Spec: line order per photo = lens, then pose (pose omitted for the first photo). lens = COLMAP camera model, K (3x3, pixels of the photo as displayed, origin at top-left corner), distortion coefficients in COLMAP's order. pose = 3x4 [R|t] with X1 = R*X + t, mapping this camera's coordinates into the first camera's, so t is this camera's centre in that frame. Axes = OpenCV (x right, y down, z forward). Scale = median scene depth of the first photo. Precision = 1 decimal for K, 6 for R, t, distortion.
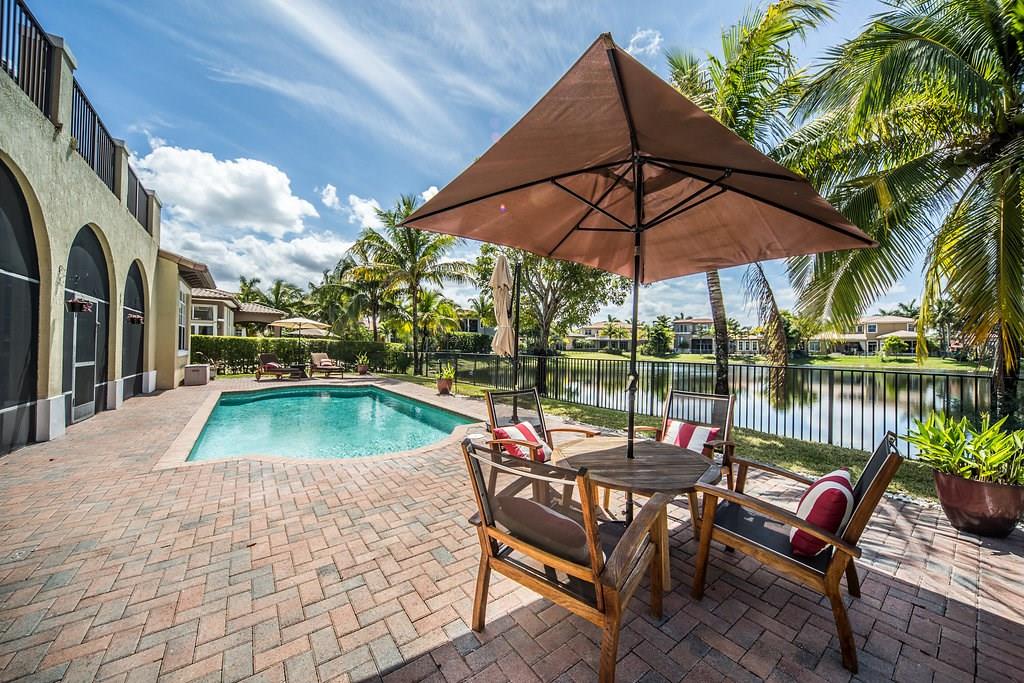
lens RADIAL K [[363.5, 0, 515.6], [0, 363.5, 342.5], [0, 0, 1]] dist [-0.014173, 0.000284]
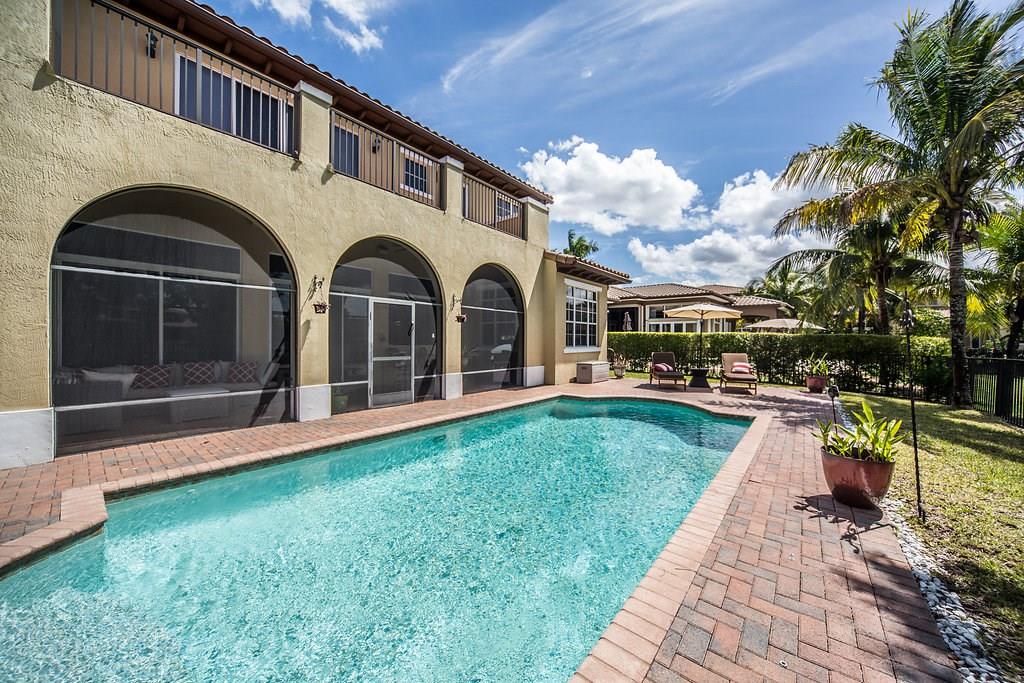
lens RADIAL K [[363.5, 0, 515.6], [0, 363.5, 342.5], [0, 0, 1]] dist [-0.014173, 0.000284]
pose [[0.249795, 0.000649, -0.968299, 0.013577], [0.008522, 0.999960, 0.002869, 0.003638], [0.968261, -0.008969, 0.249779, 0.526907]]
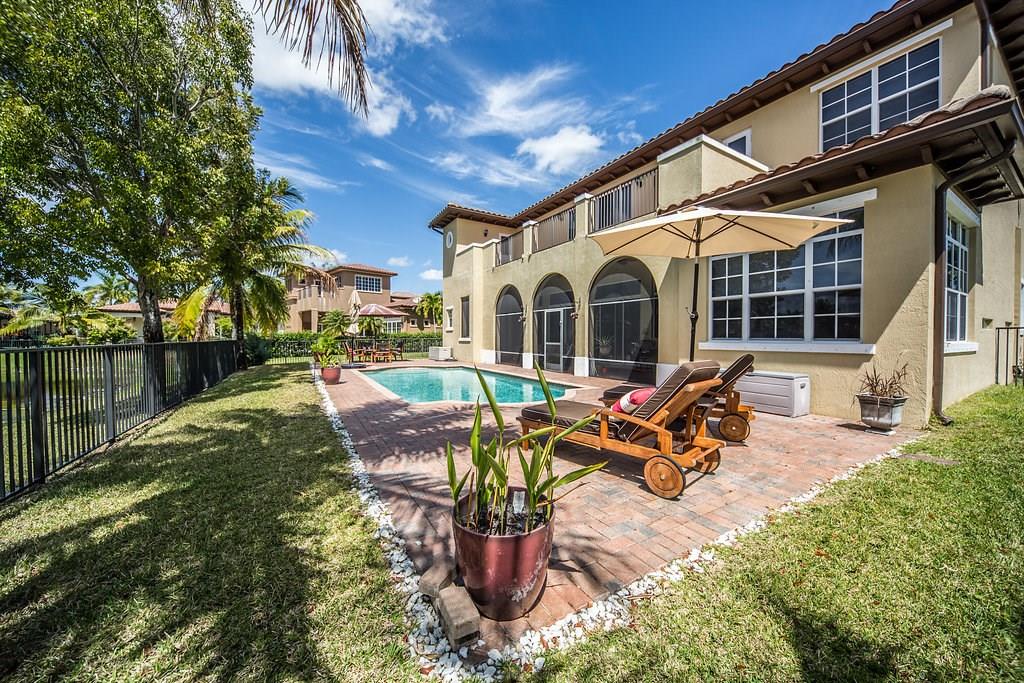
lens RADIAL K [[363.5, 0, 515.6], [0, 363.5, 342.5], [0, 0, 1]] dist [-0.014173, 0.000284]
pose [[-0.996127, 0.000994, 0.087917, -0.580033], [0.001590, 0.999976, 0.006701, 0.019239], [-0.087908, 0.006815, -0.996105, 1.480654]]
